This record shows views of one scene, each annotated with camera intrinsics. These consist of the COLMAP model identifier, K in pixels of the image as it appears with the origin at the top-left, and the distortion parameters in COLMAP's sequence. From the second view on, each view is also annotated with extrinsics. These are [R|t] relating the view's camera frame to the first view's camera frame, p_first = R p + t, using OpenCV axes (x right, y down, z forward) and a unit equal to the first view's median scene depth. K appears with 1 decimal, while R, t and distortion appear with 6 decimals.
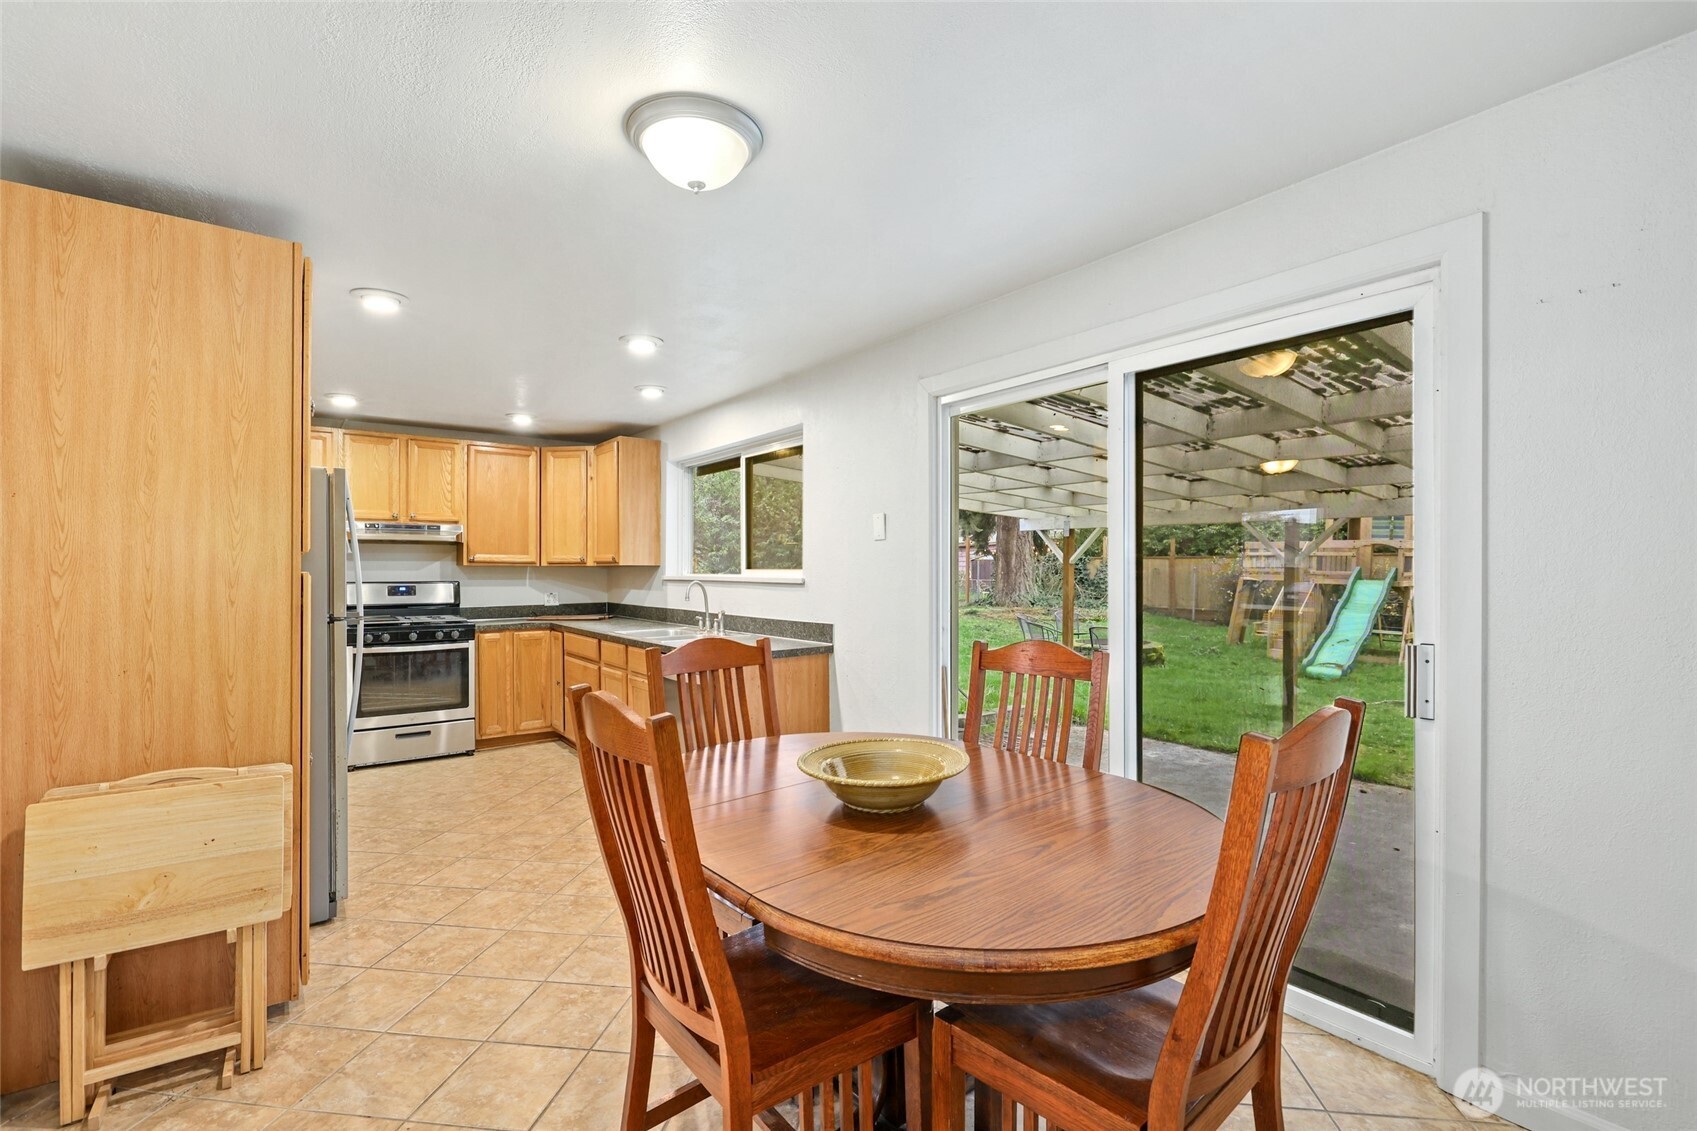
lens RADIAL K [[751.4, 0, 846.2], [0, 751.4, 571.0], [0, 0, 1]] dist [0.001765, 0.000591]
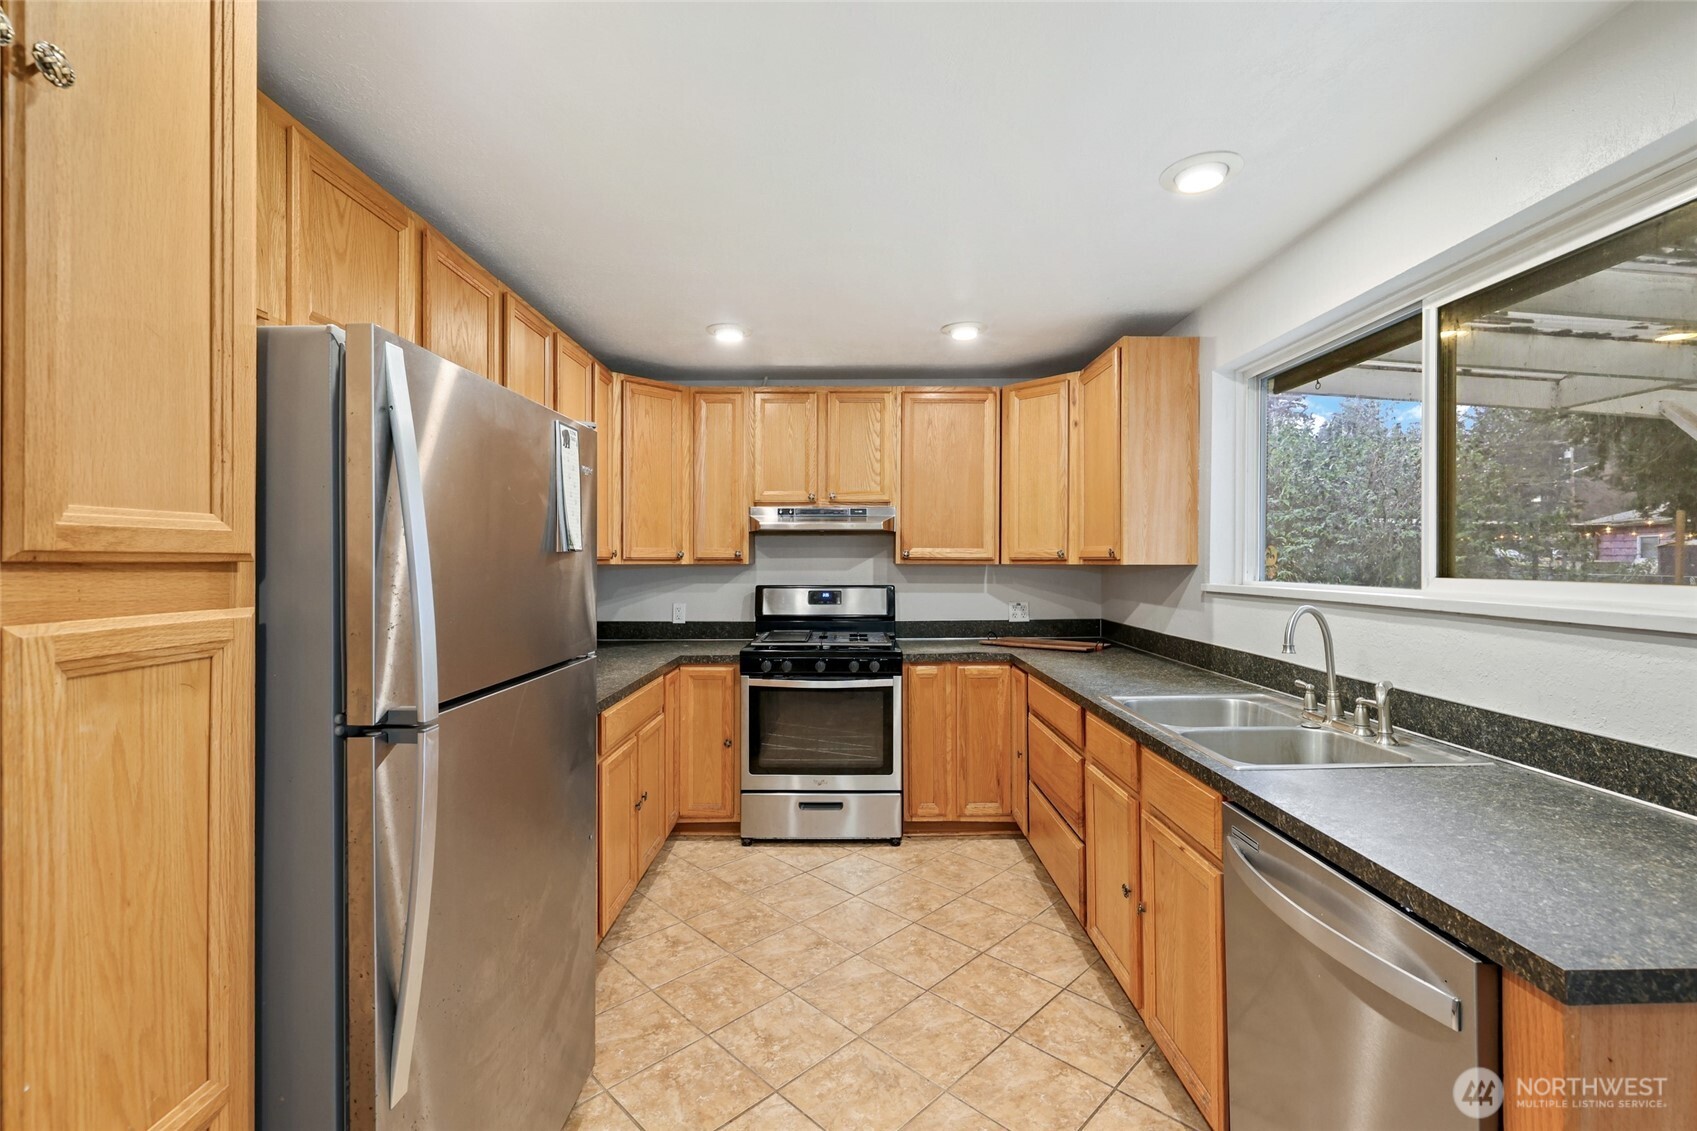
lens RADIAL K [[728.6, 0, 844.4], [0, 728.6, 567.8], [0, 0, 1]] dist [-0.007212, 0.000094]
pose [[0.794911, 0.005034, -0.606705, -0.135318], [0.000100, 0.999964, 0.008428, -0.009606], [0.606726, -0.006760, 0.794882, 0.437683]]
